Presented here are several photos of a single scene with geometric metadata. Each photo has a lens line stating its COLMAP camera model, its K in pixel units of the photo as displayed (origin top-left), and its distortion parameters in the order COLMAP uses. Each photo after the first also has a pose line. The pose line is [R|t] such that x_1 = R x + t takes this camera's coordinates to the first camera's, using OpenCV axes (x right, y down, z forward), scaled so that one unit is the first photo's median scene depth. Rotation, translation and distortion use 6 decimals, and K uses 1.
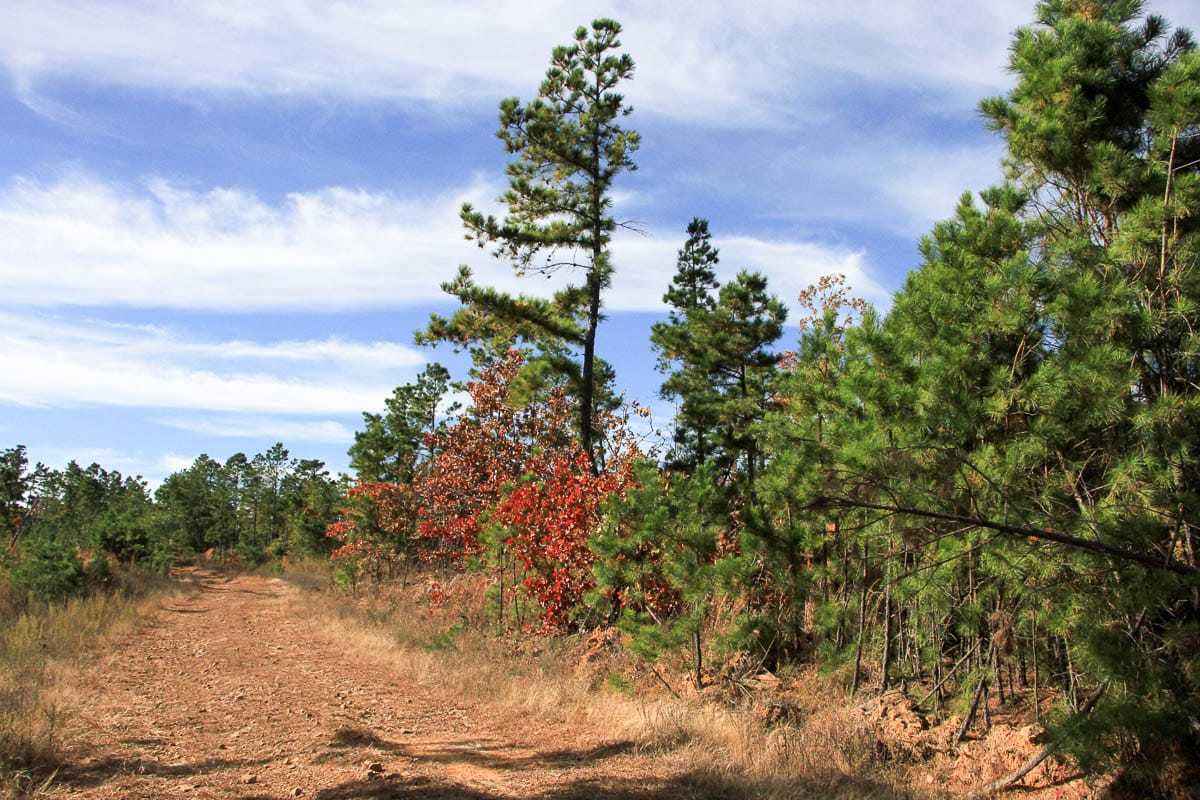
lens RADIAL K [[2020.4, 0, 600.0], [0, 2020.4, 400.0], [0, 0, 1]] dist [0.333242, 0.005573]
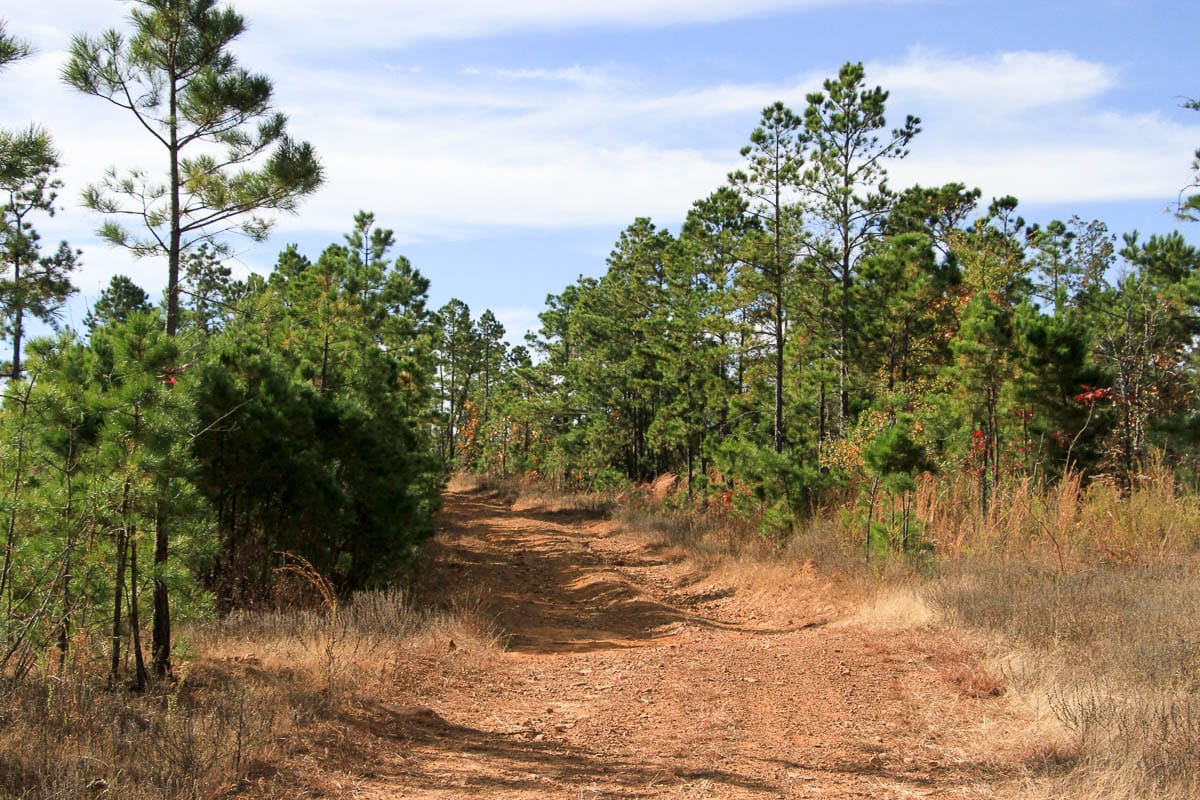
lens RADIAL K [[2020.4, 0, 600.0], [0, 2020.4, 400.0], [0, 0, 1]] dist [0.333242, 0.005573]
pose [[0.965342, -0.052956, -0.255559, -0.112393], [0.061007, 0.997857, 0.023674, 0.052234], [0.253757, -0.038444, 0.966504, 0.667881]]
